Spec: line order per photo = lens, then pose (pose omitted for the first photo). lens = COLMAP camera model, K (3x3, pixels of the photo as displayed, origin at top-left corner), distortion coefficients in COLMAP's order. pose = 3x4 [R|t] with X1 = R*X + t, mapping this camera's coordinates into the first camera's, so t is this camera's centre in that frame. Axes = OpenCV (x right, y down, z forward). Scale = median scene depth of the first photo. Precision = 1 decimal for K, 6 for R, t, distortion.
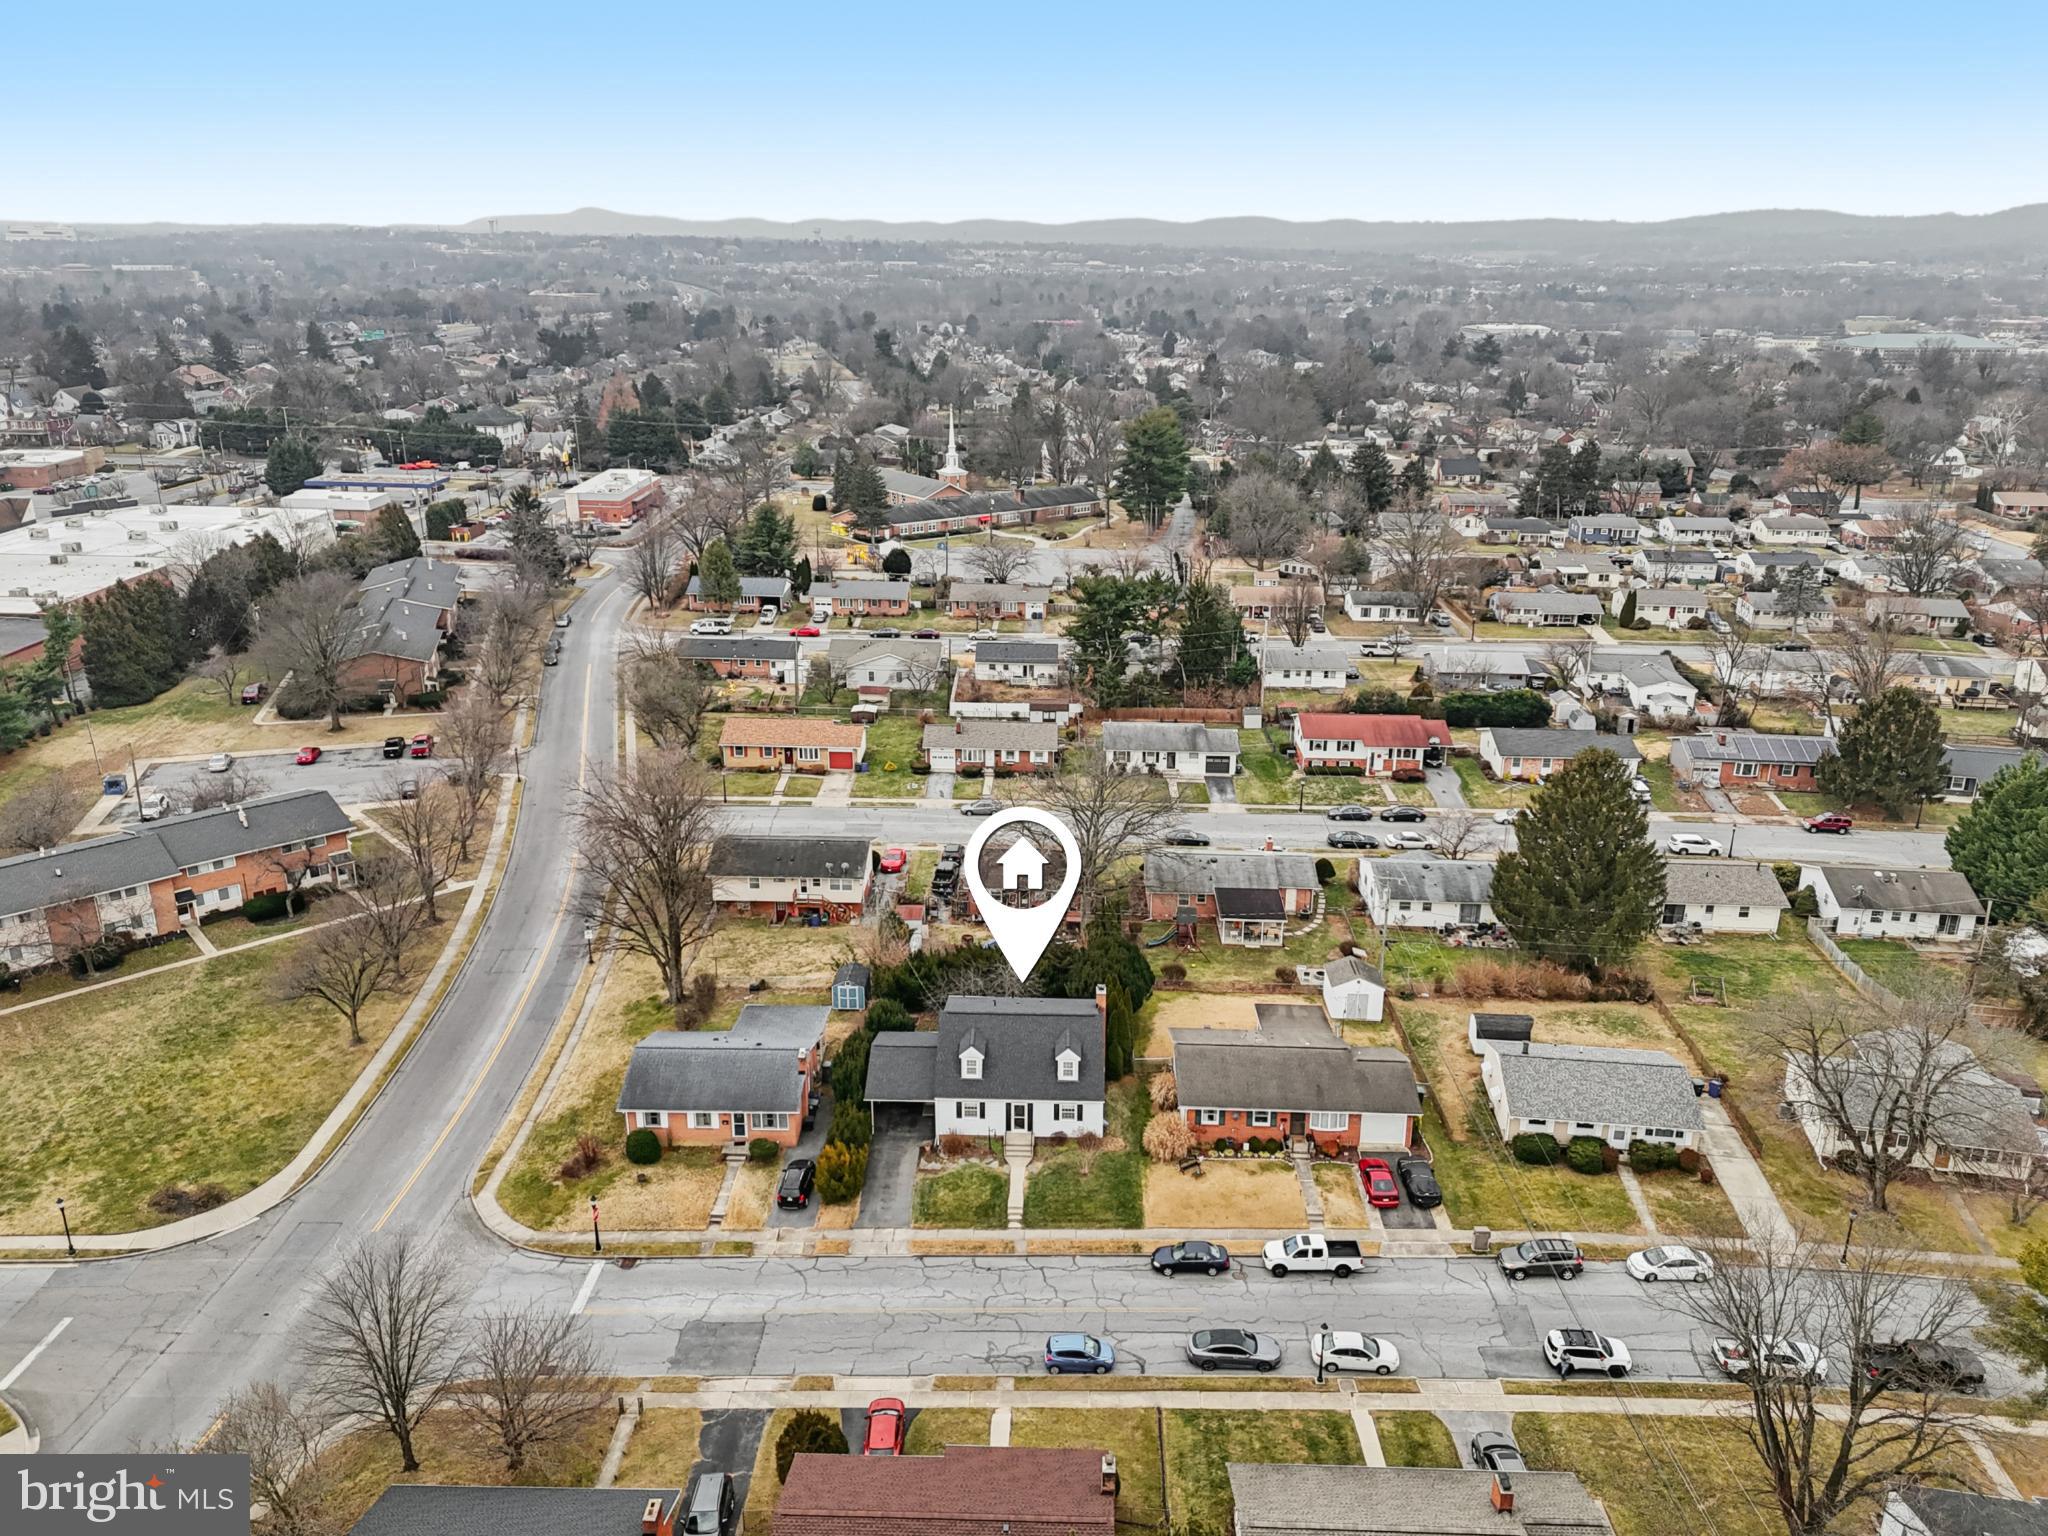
lens RADIAL K [[1518.2, 0, 1018.6], [0, 1518.2, 734.6], [0, 0, 1]] dist [0.103863, -0.119009]
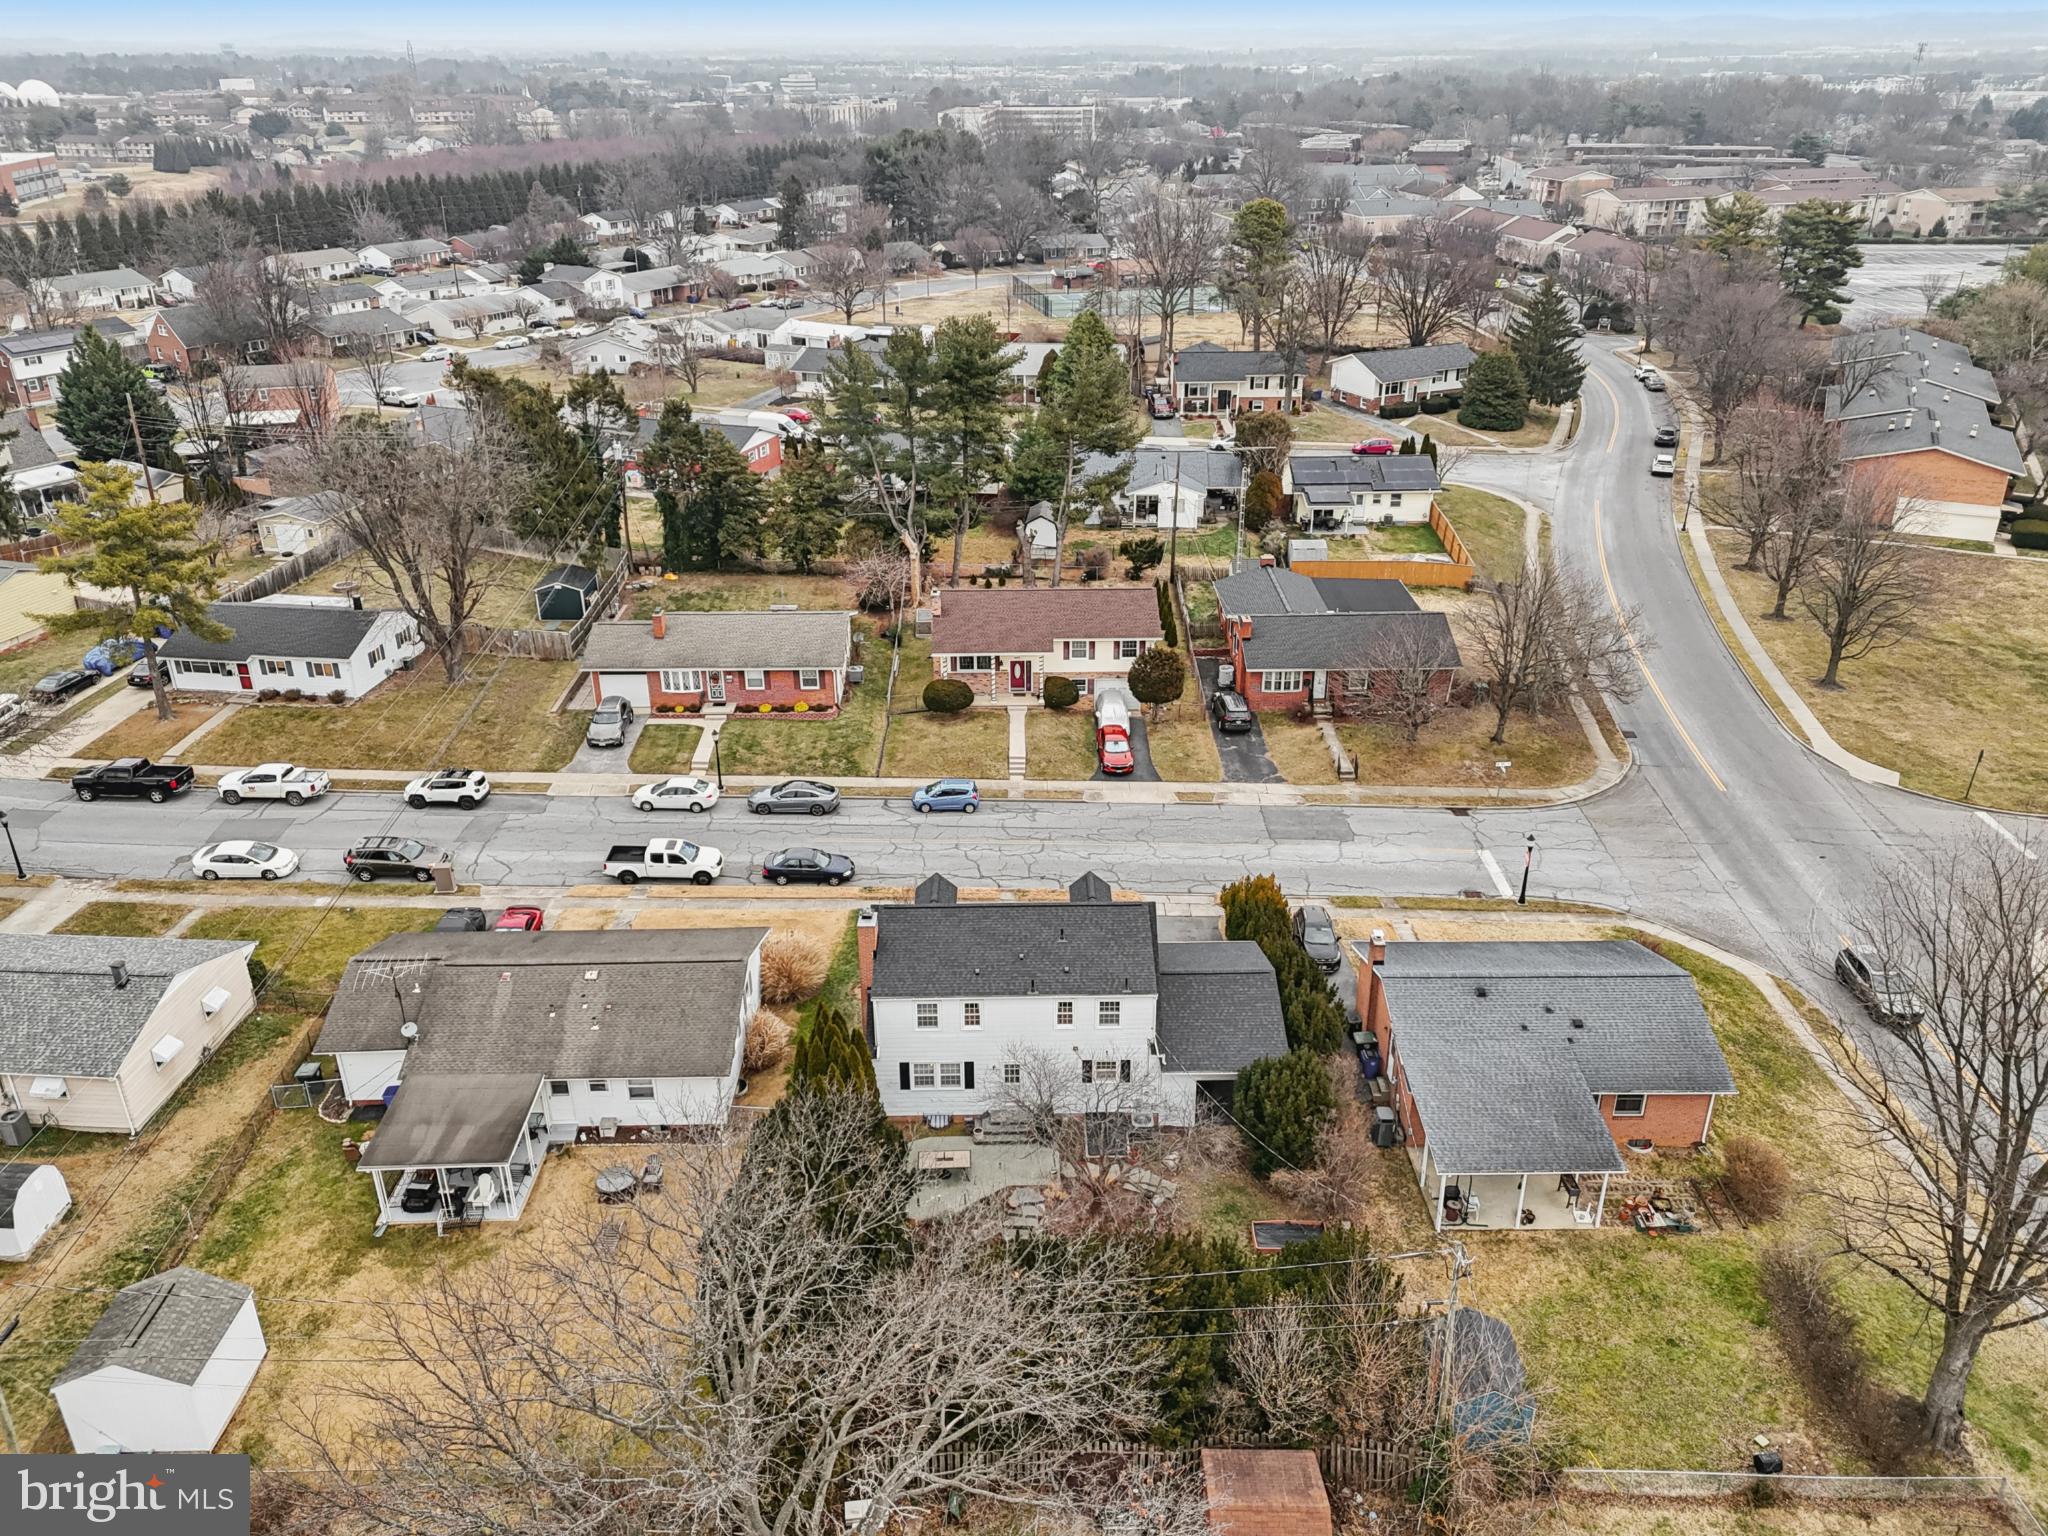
lens RADIAL K [[1512.3, 0, 1025.8], [0, 1512.3, 768.7], [0, 0, 1]] dist [0.122153, -0.144559]
pose [[-0.999342, 0.012813, -0.033928, 0.016527], [-0.013989, 0.726923, 0.686577, -0.253375], [0.033460, 0.686600, -0.726265, 1.416871]]
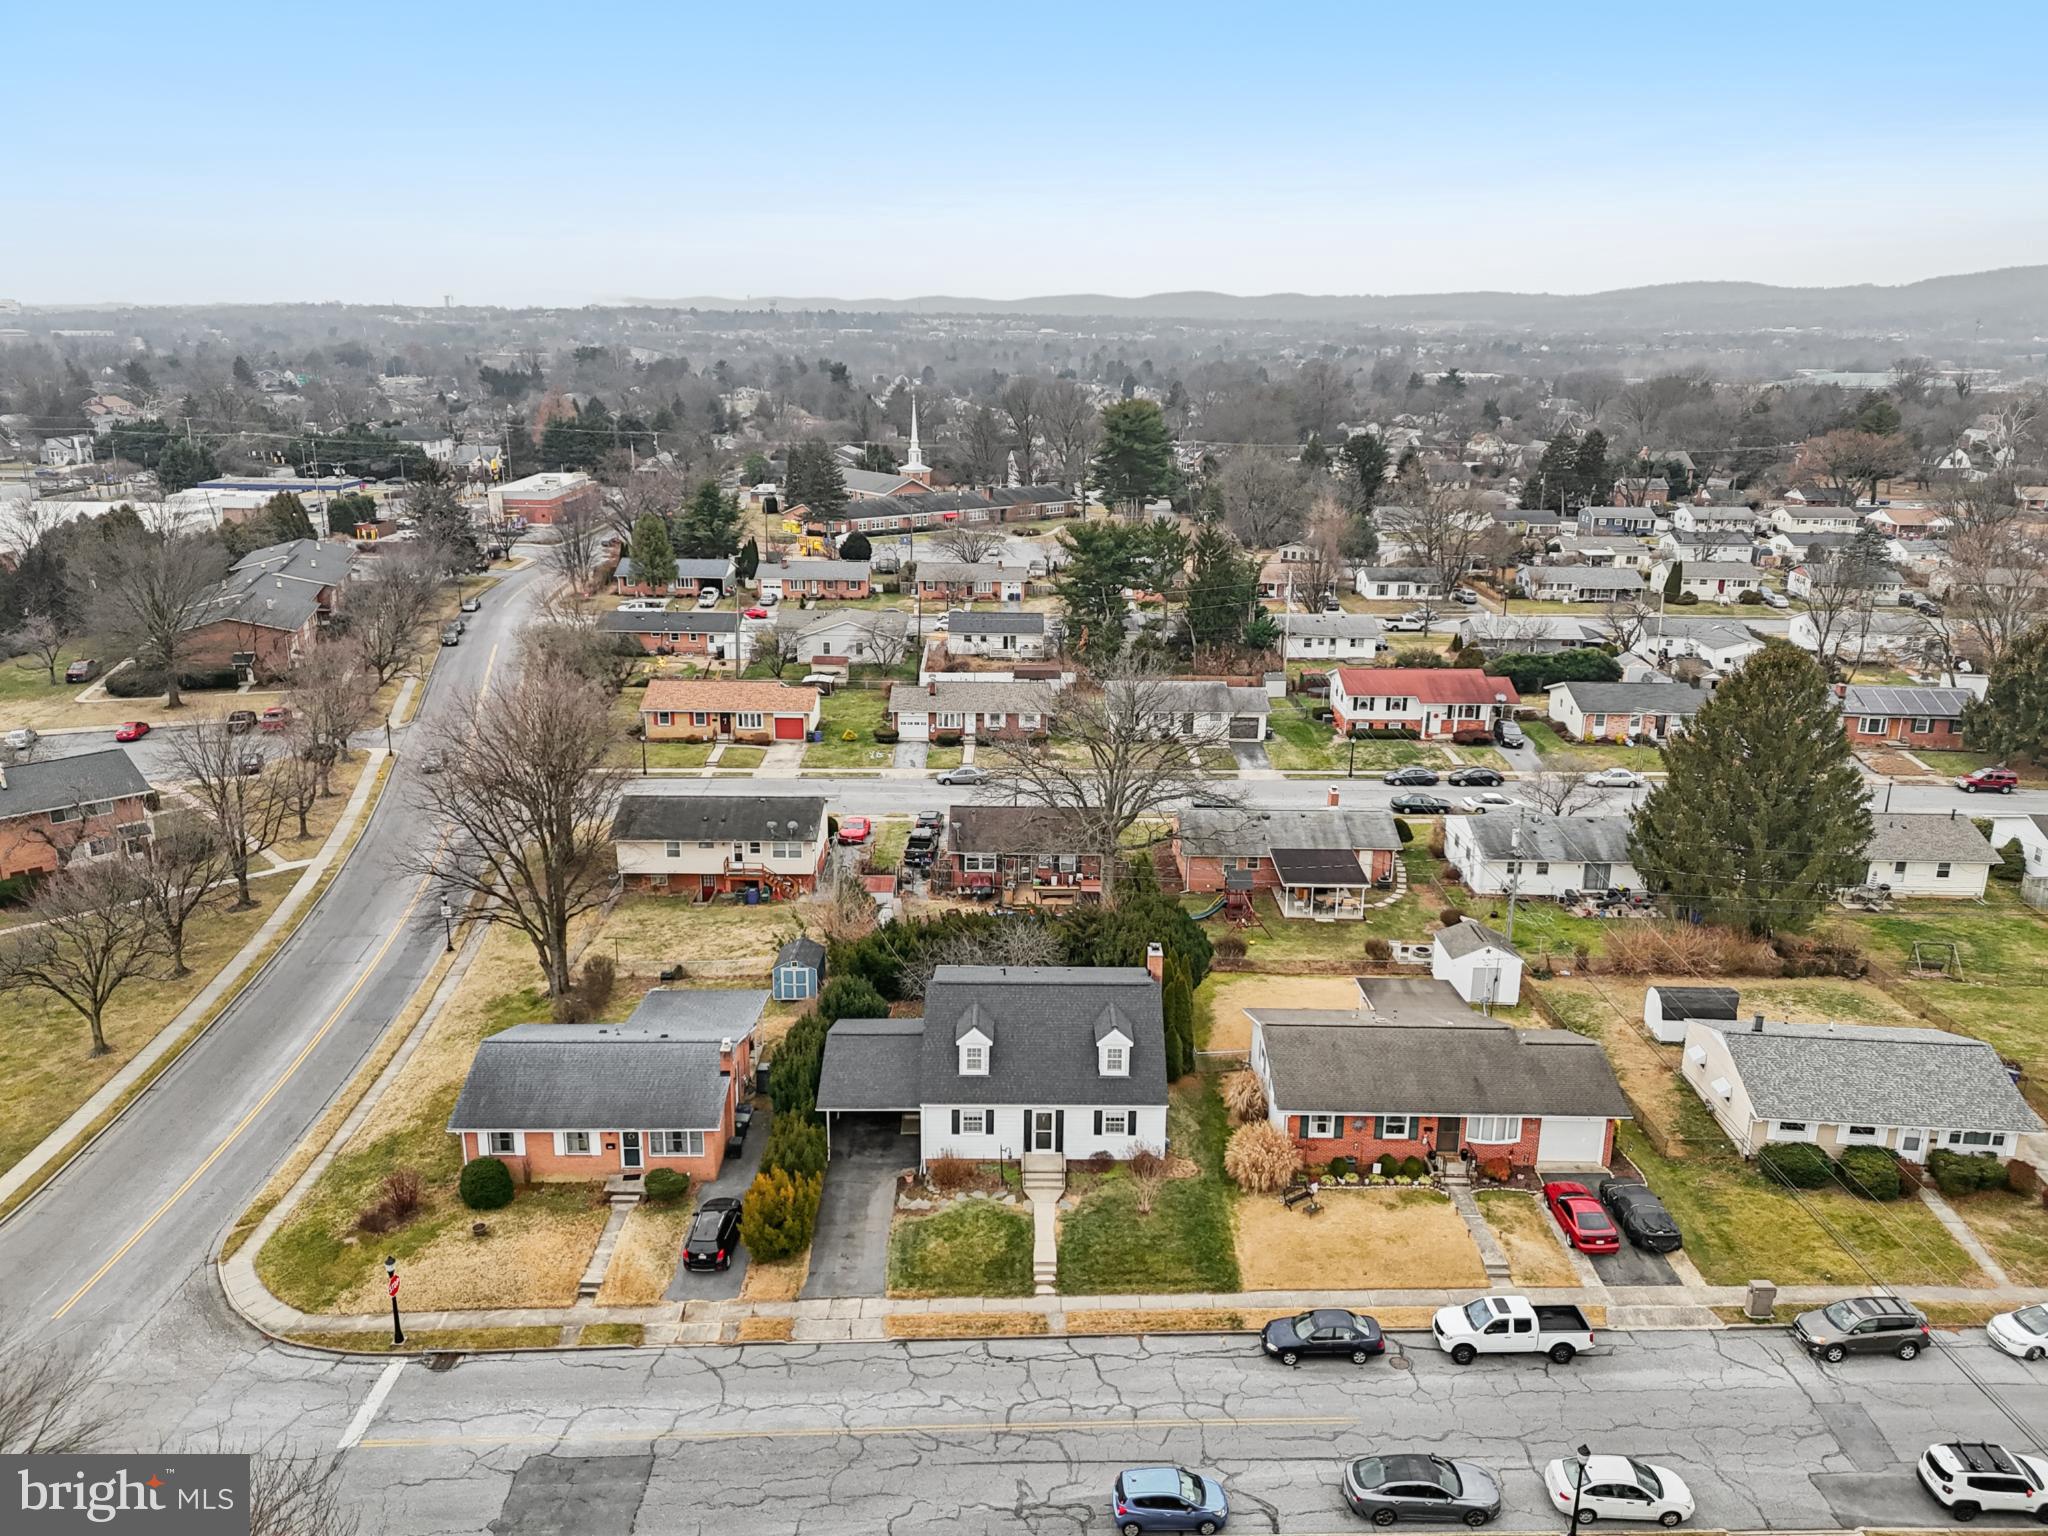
lens RADIAL K [[1499.8, 0, 1024.9], [0, 1499.8, 762.2], [0, 0, 1]] dist [0.094351, -0.095662]
pose [[0.999403, -0.007556, 0.033718, -0.029468], [0.008479, 0.999591, -0.027303, 0.103768], [-0.033498, 0.027573, 0.999058, 0.320942]]
